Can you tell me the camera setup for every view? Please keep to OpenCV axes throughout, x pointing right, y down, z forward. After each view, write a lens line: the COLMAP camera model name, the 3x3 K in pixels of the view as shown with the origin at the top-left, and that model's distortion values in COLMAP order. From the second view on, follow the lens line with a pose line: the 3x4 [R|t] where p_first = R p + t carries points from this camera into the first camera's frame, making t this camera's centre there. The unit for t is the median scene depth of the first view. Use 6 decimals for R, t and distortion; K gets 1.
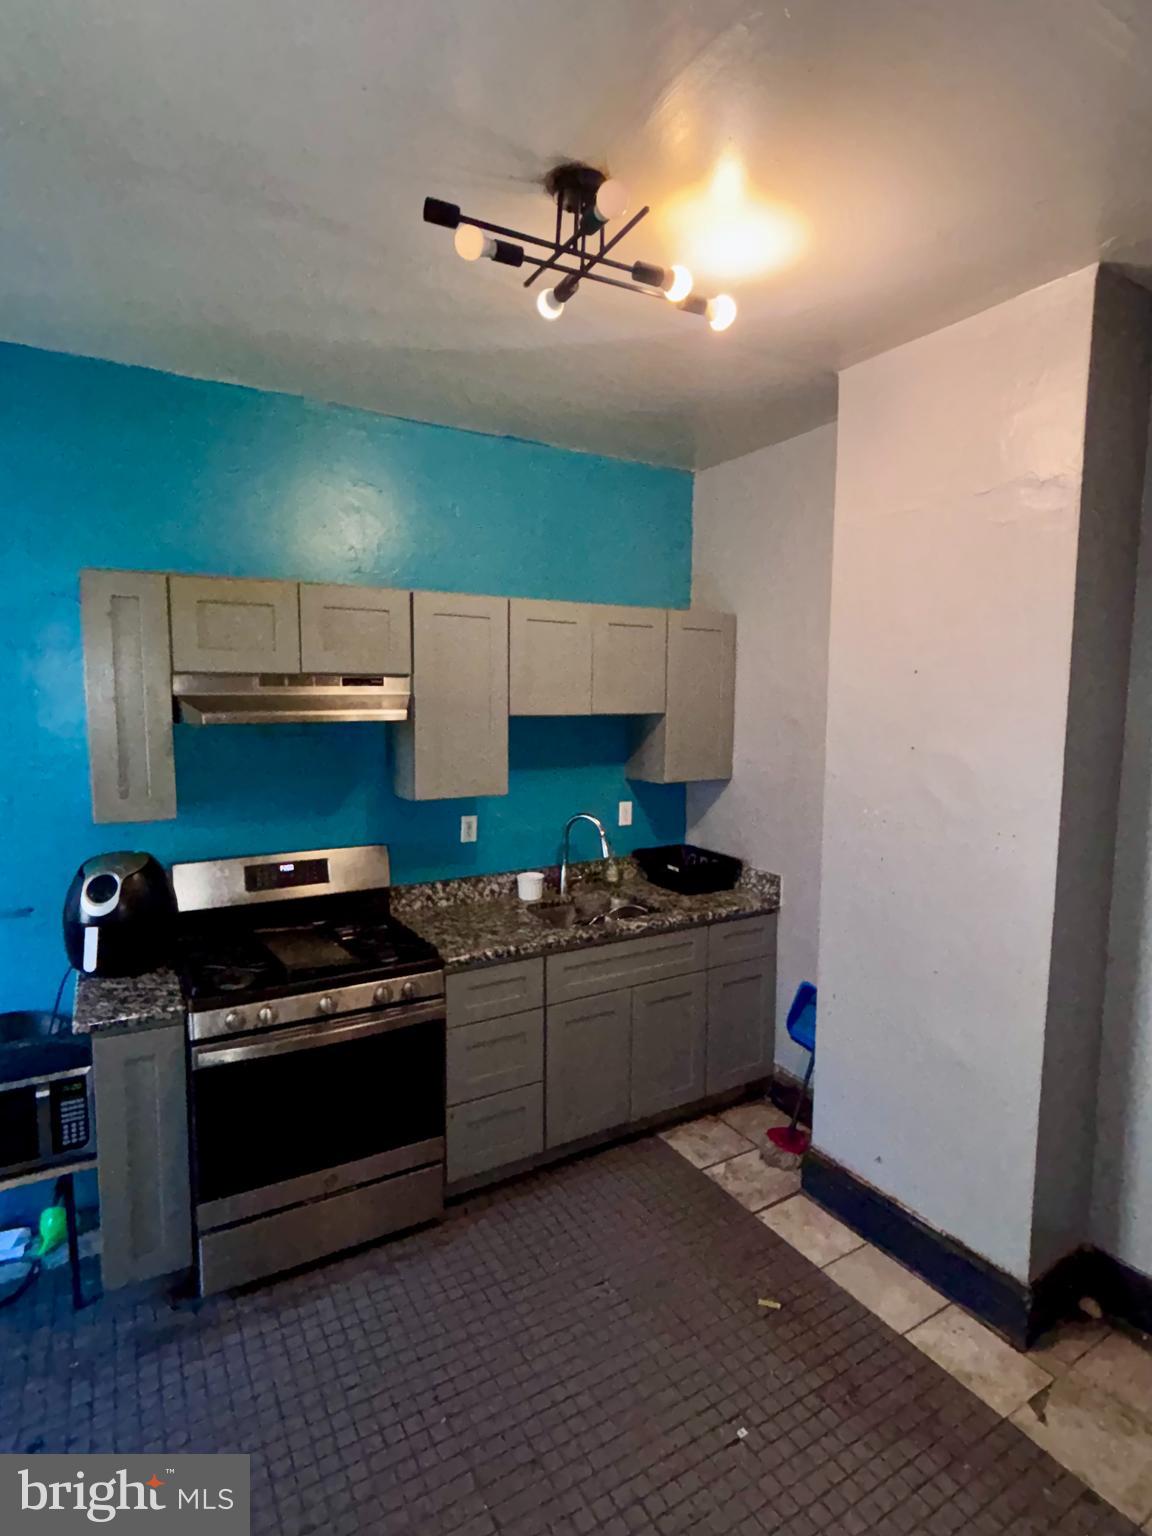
lens RADIAL K [[810.1, 0, 576.0], [0, 810.1, 768.0], [0, 0, 1]] dist [0.003495, 0.002601]
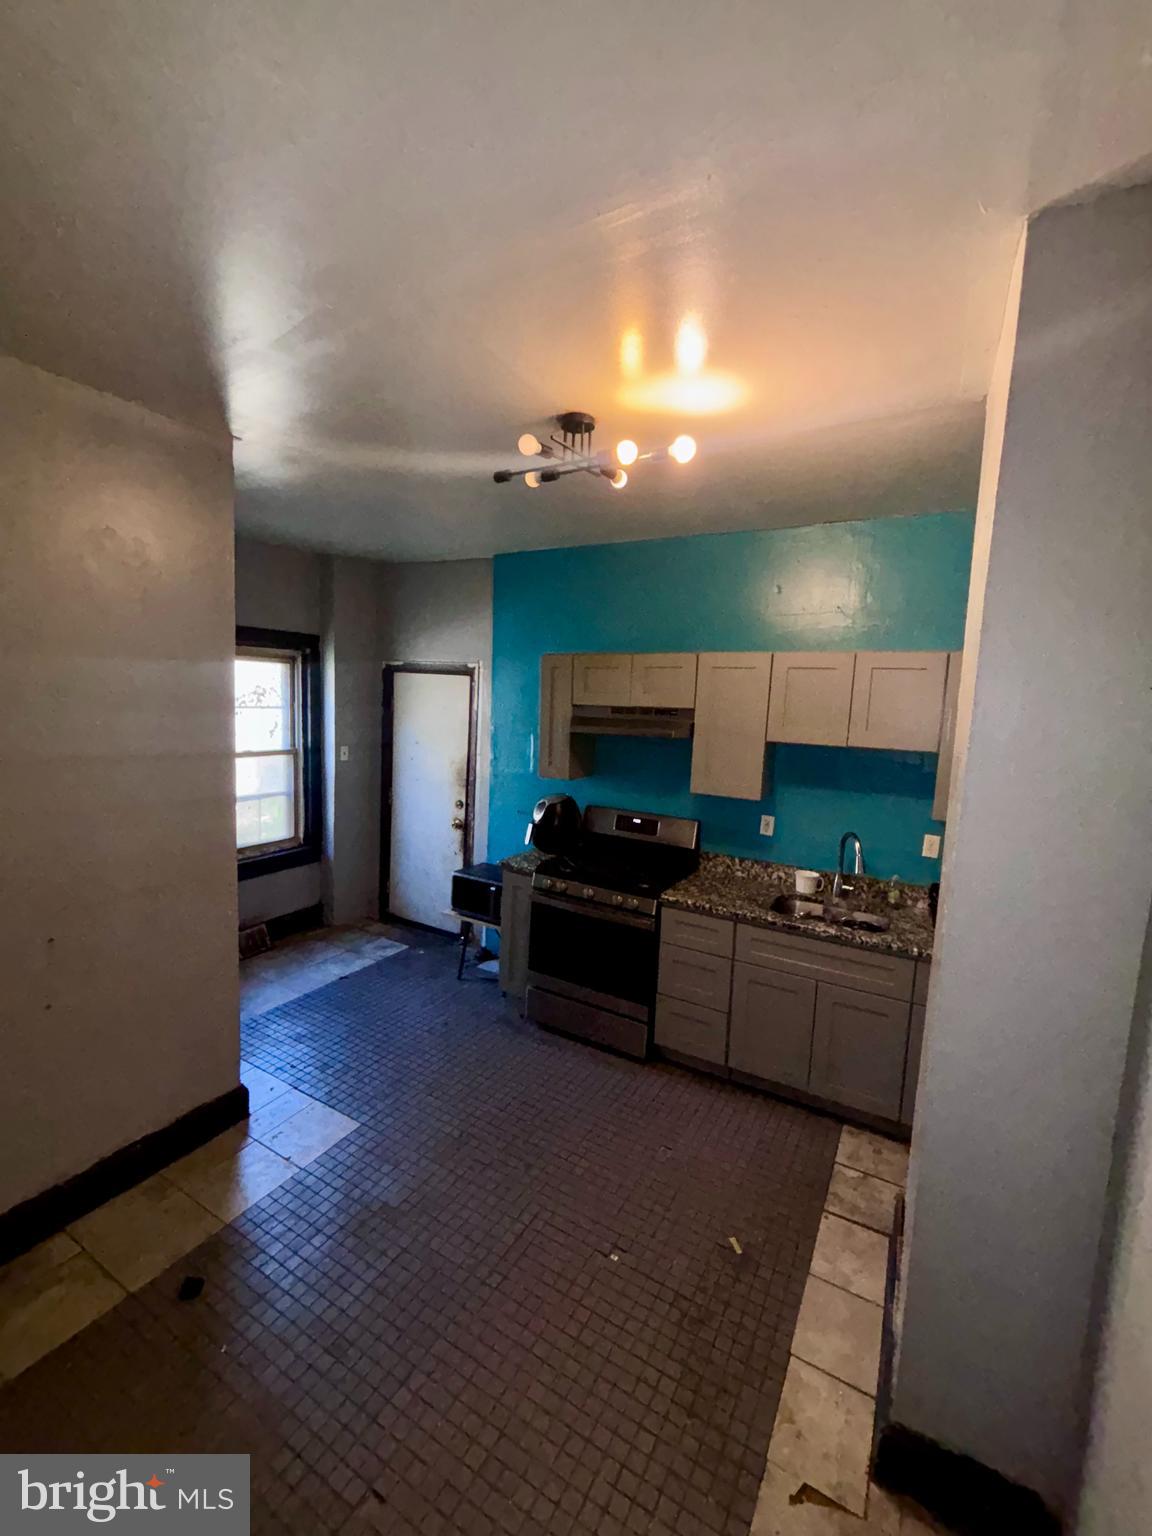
lens RADIAL K [[625.5, 0, 576.0], [0, 625.5, 768.0], [0, 0, 1]] dist [-0.013600, 0.007588]
pose [[0.481810, 0.114673, -0.868740, 0.701658], [-0.126766, 0.990093, 0.060386, -0.048517], [0.867058, 0.081032, 0.491574, 0.245232]]
